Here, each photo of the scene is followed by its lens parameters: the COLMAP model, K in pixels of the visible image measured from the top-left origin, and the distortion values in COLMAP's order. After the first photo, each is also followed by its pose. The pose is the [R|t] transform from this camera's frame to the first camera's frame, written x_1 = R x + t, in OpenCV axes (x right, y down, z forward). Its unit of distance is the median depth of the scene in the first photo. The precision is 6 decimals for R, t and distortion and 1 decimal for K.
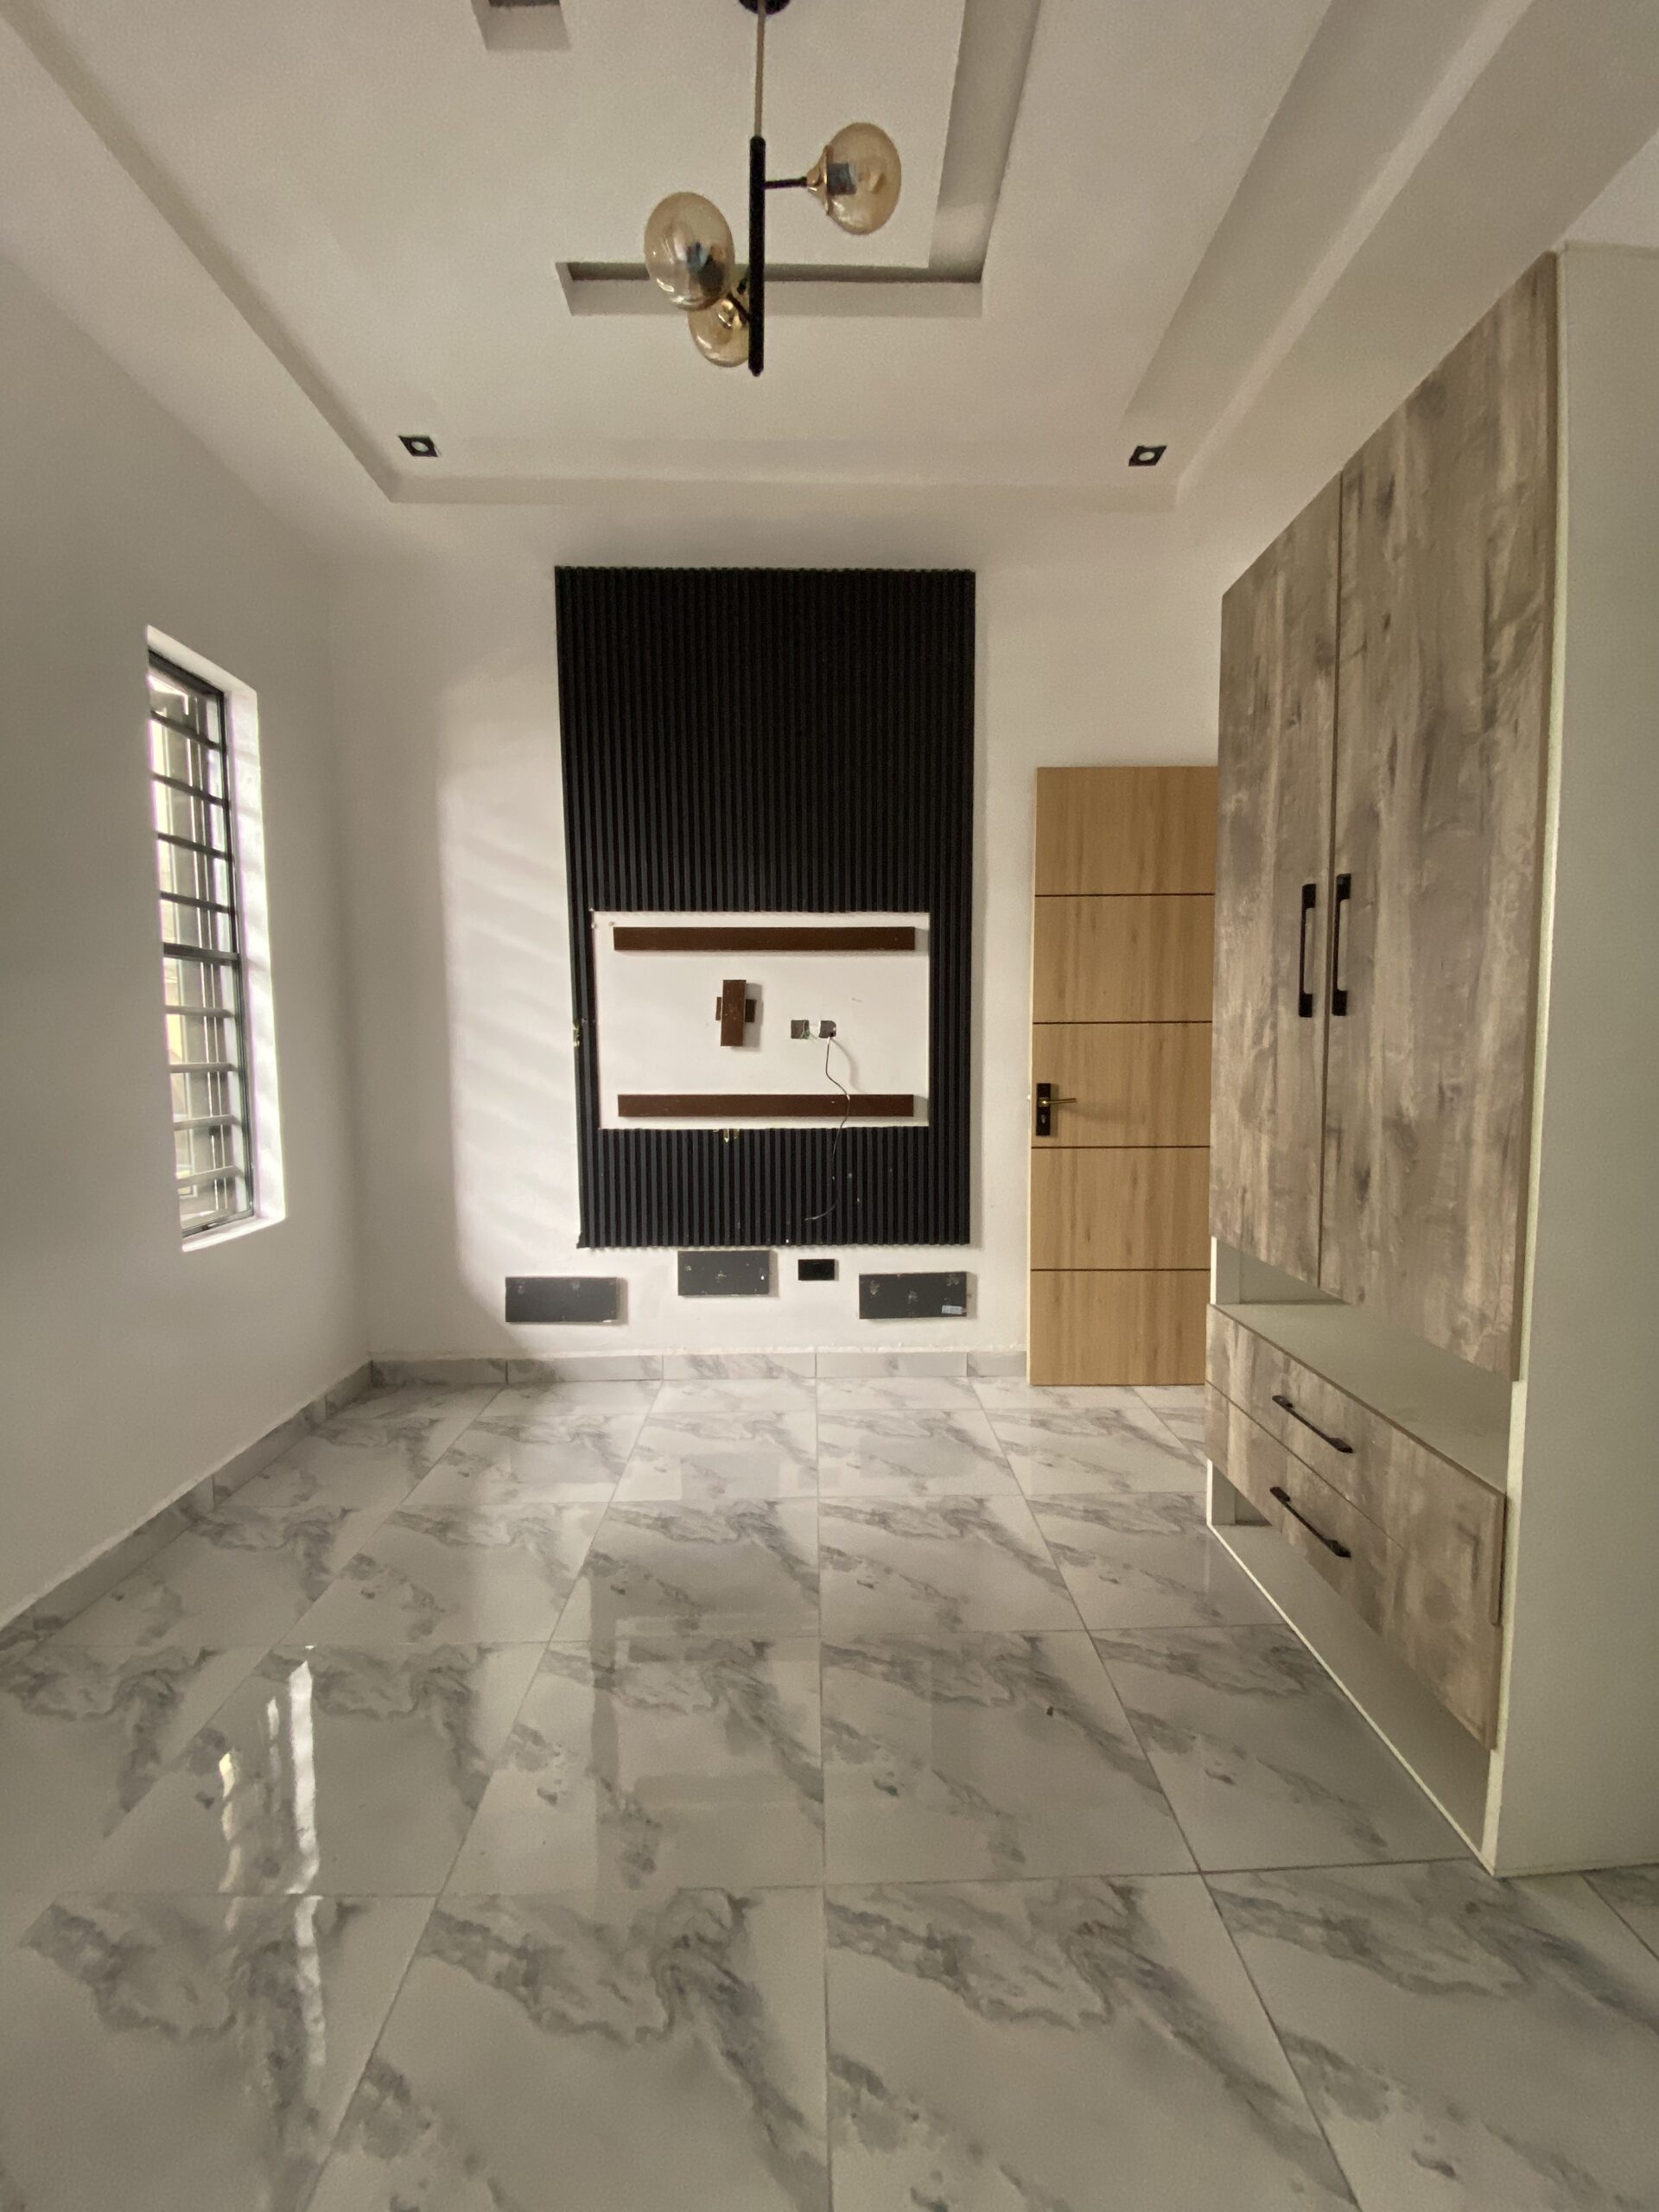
lens RADIAL K [[905.0, 0, 832.2], [0, 905.0, 1105.8], [0, 0, 1]] dist [-0.027532, -0.001494]
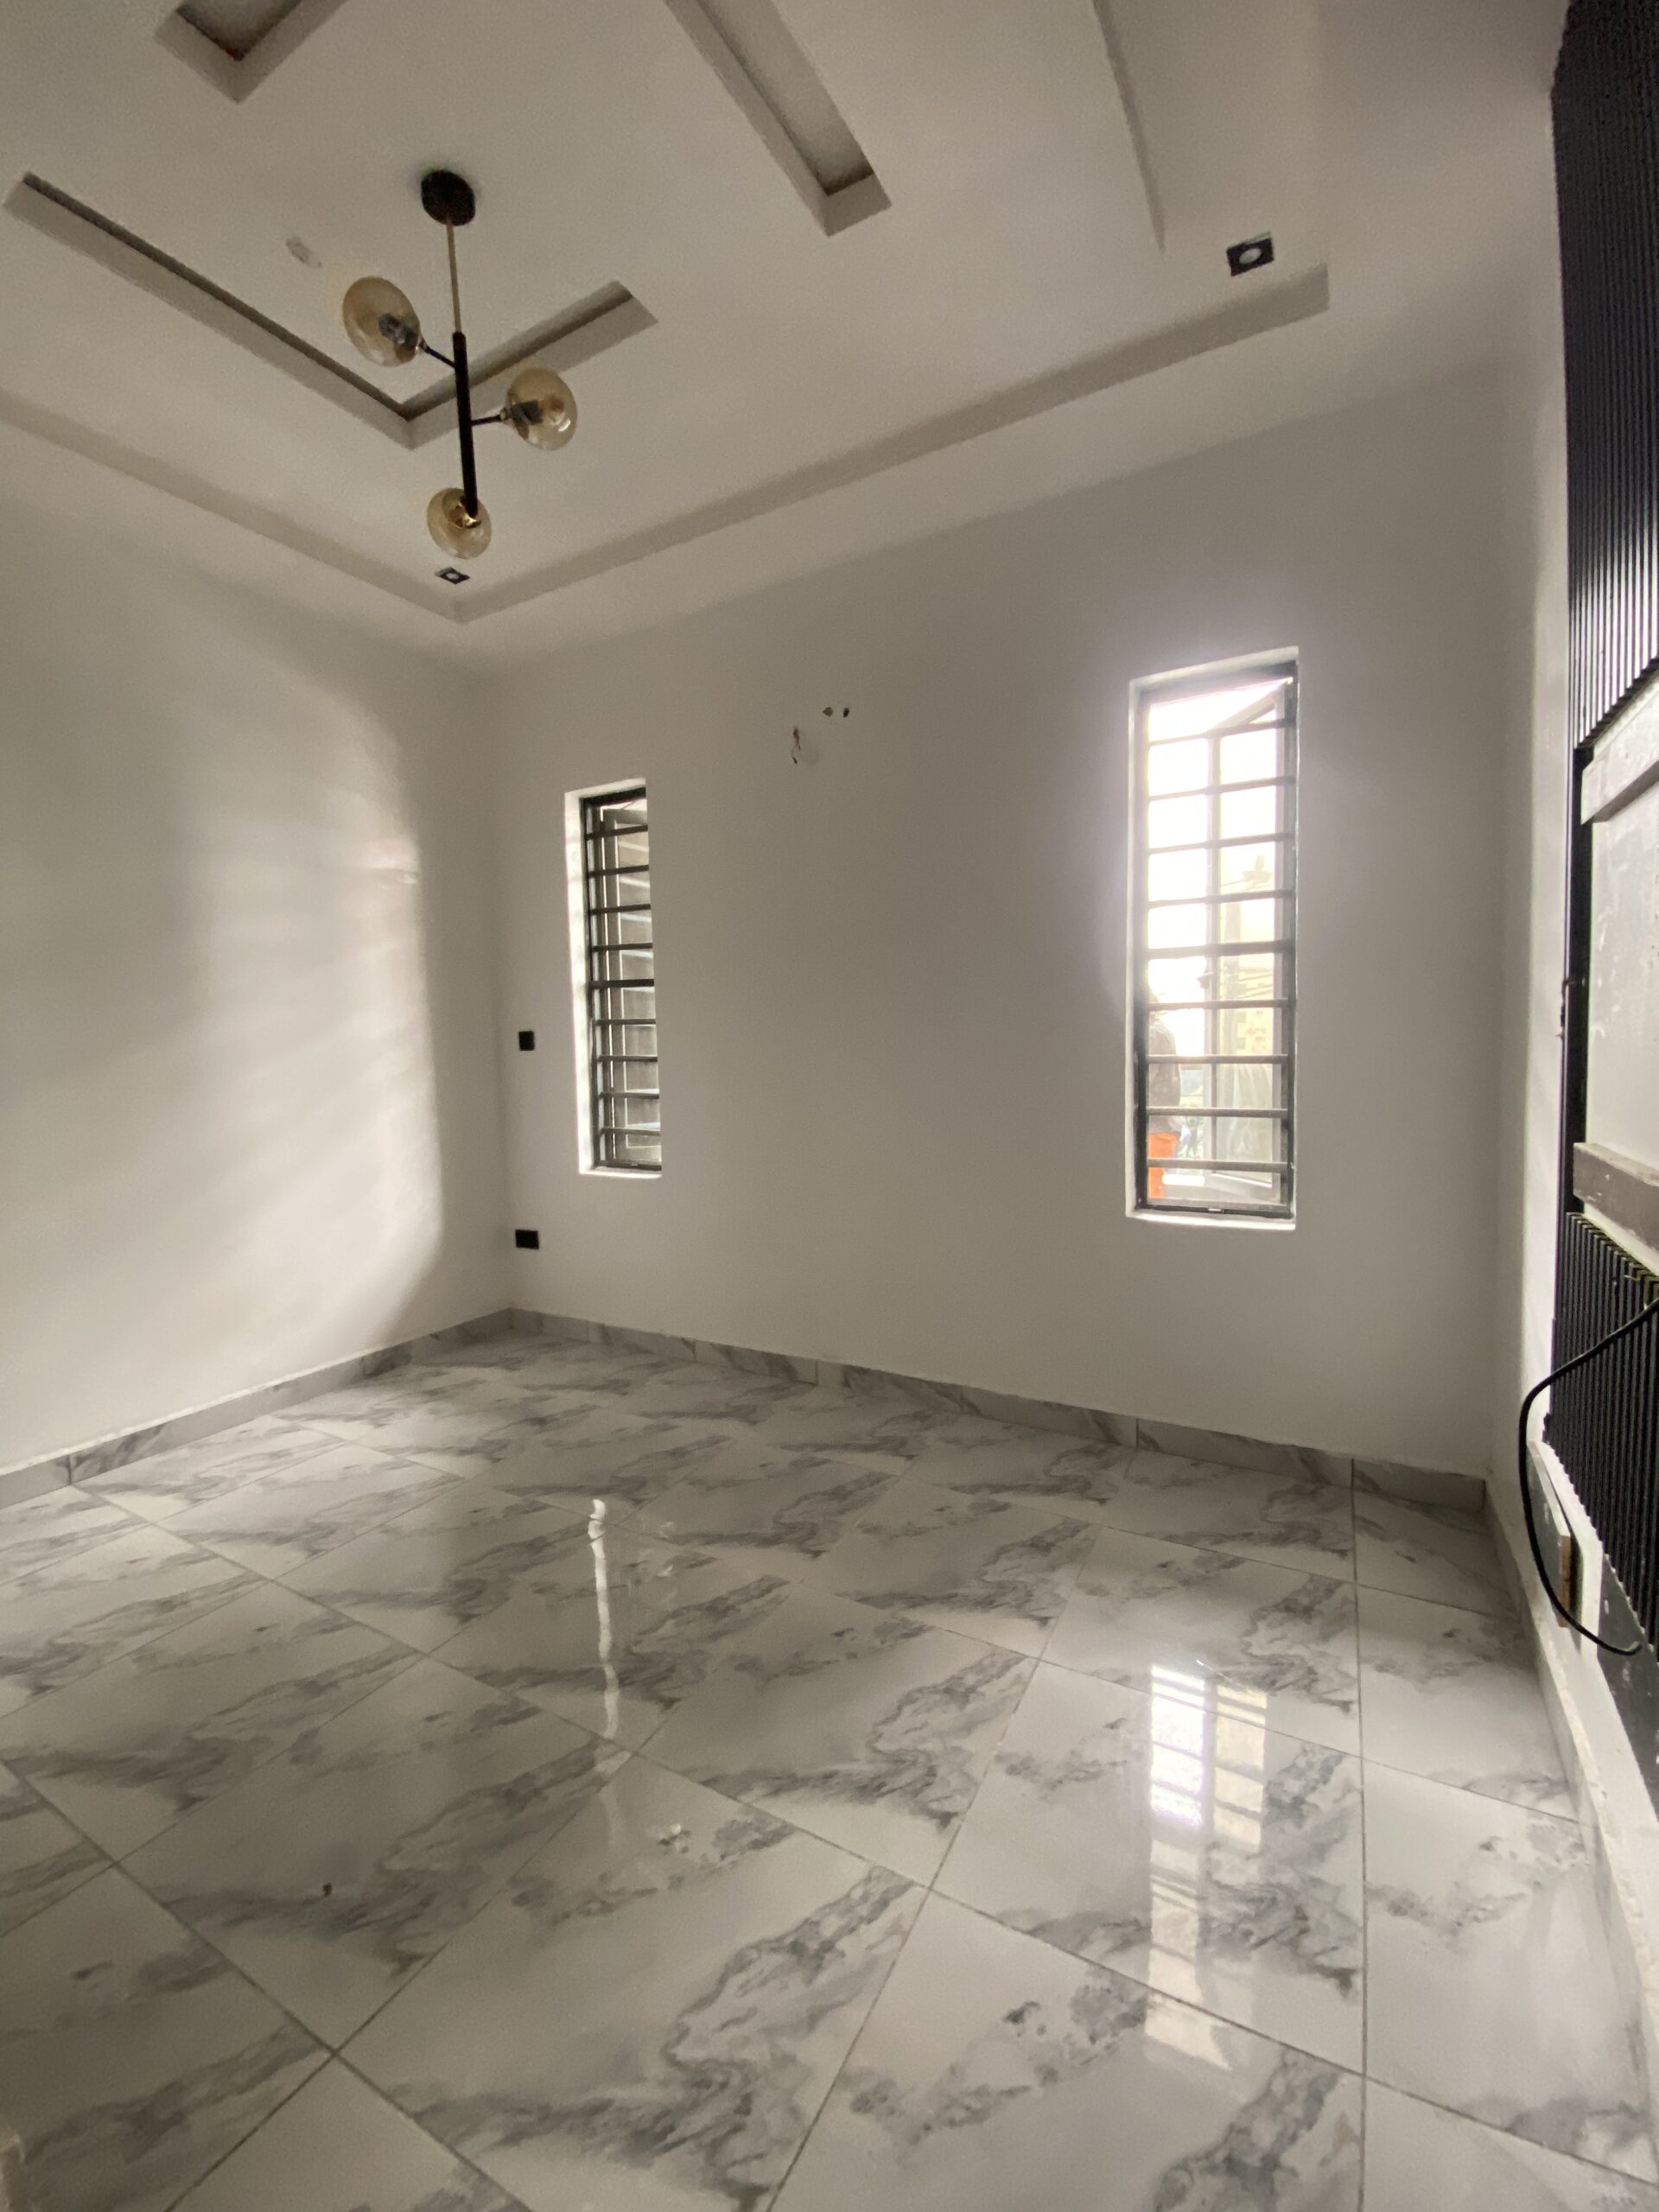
lens RADIAL K [[905.0, 0, 839.3], [0, 905.0, 1099.5], [0, 0, 1]] dist [-0.027532, -0.001494]
pose [[-0.502105, 0.078274, -0.861257, 0.496242], [-0.041558, 0.992561, 0.114436, -0.110642], [0.863807, 0.093251, -0.495117, 1.339819]]
